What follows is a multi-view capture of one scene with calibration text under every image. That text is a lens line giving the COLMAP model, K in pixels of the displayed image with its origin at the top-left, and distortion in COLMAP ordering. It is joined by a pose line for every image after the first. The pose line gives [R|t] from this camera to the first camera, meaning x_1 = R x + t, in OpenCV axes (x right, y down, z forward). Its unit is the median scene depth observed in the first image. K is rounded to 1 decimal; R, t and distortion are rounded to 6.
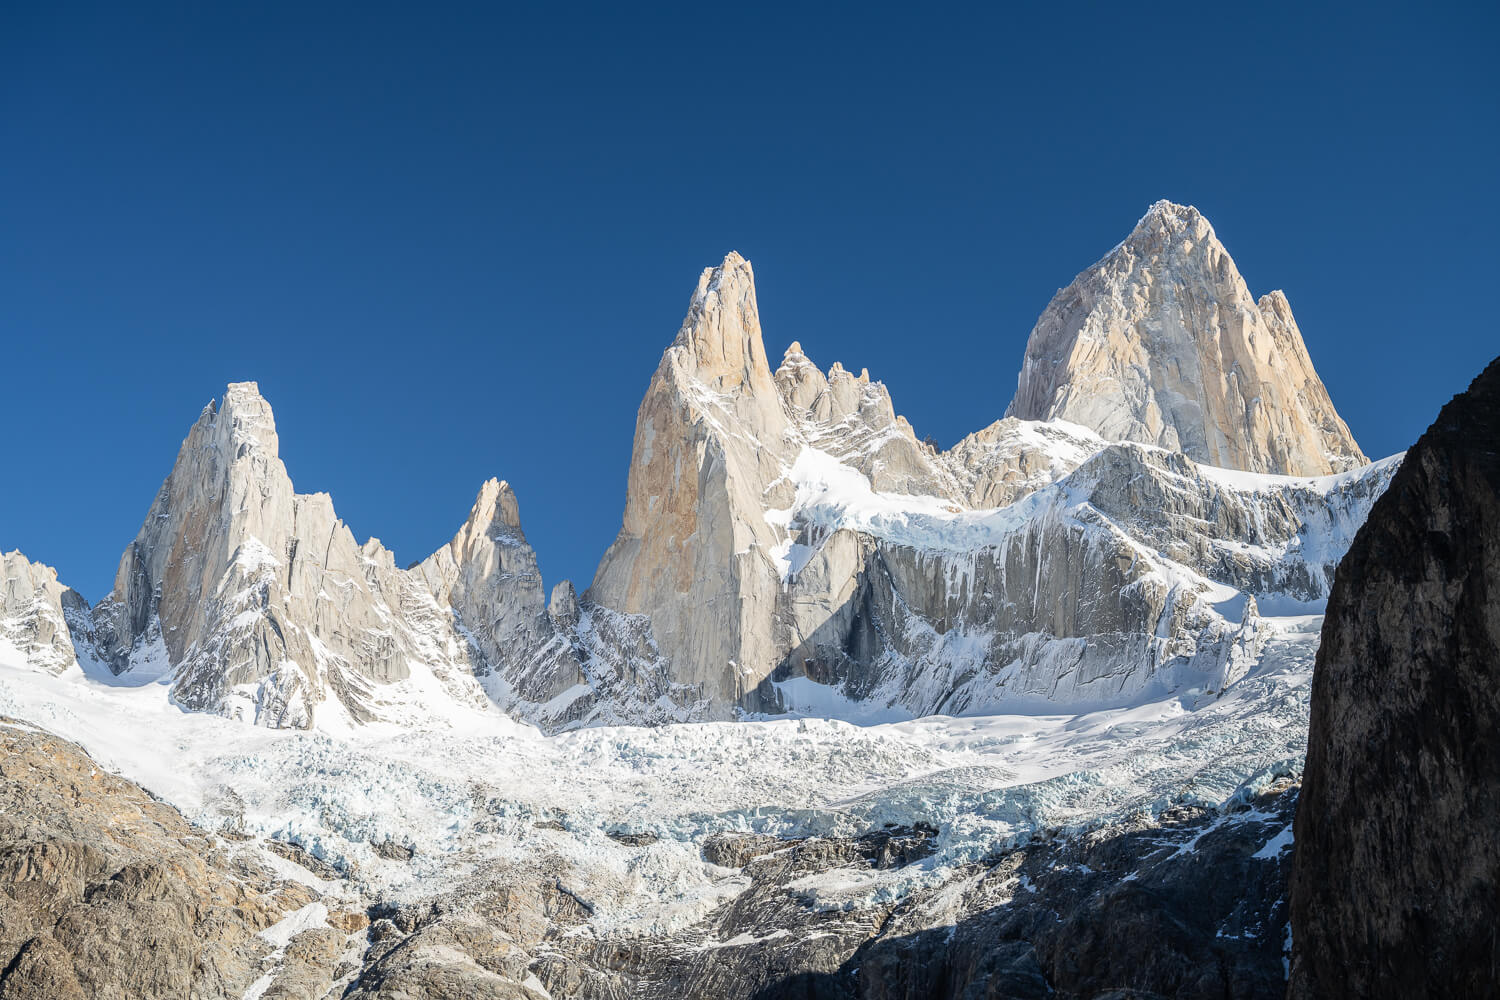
lens RADIAL K [[1992.7, 0, 760.3], [0, 1992.7, 509.4], [0, 0, 1]] dist [0.006820, 0.009627]
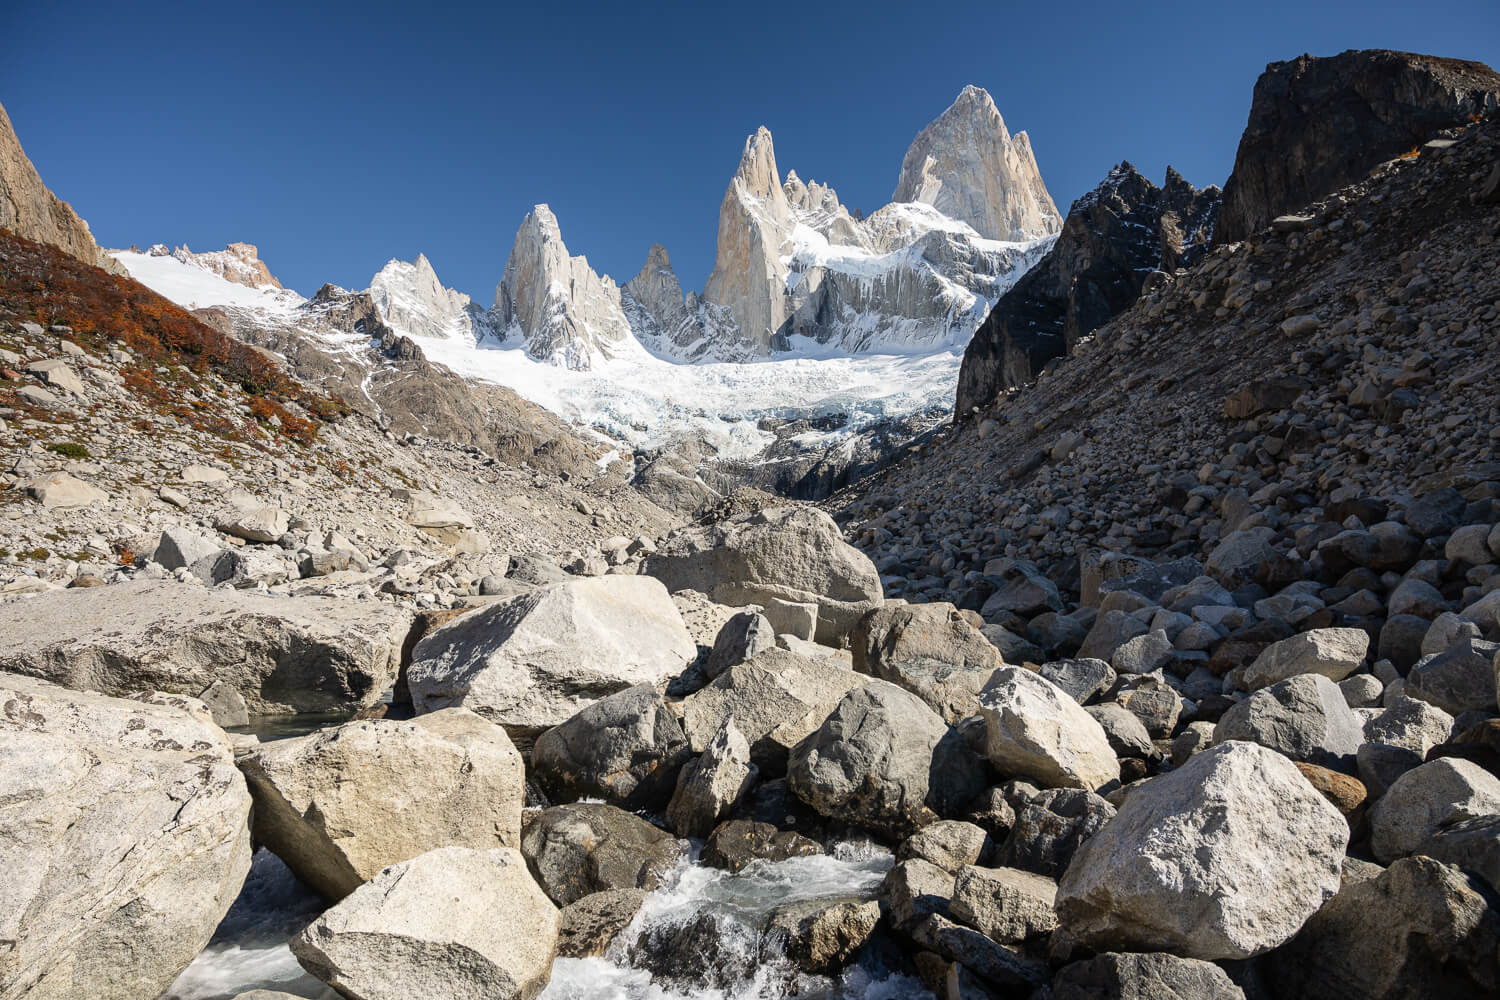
lens RADIAL K [[1007.5, 0, 755.1], [0, 1007.5, 502.0], [0, 0, 1]] dist [-0.004496, 0.002447]
pose [[0.999098, -0.026682, -0.033026, 0.004947], [0.034956, 0.958433, 0.283169, -0.063478], [0.024097, -0.284068, 0.958501, -0.175302]]
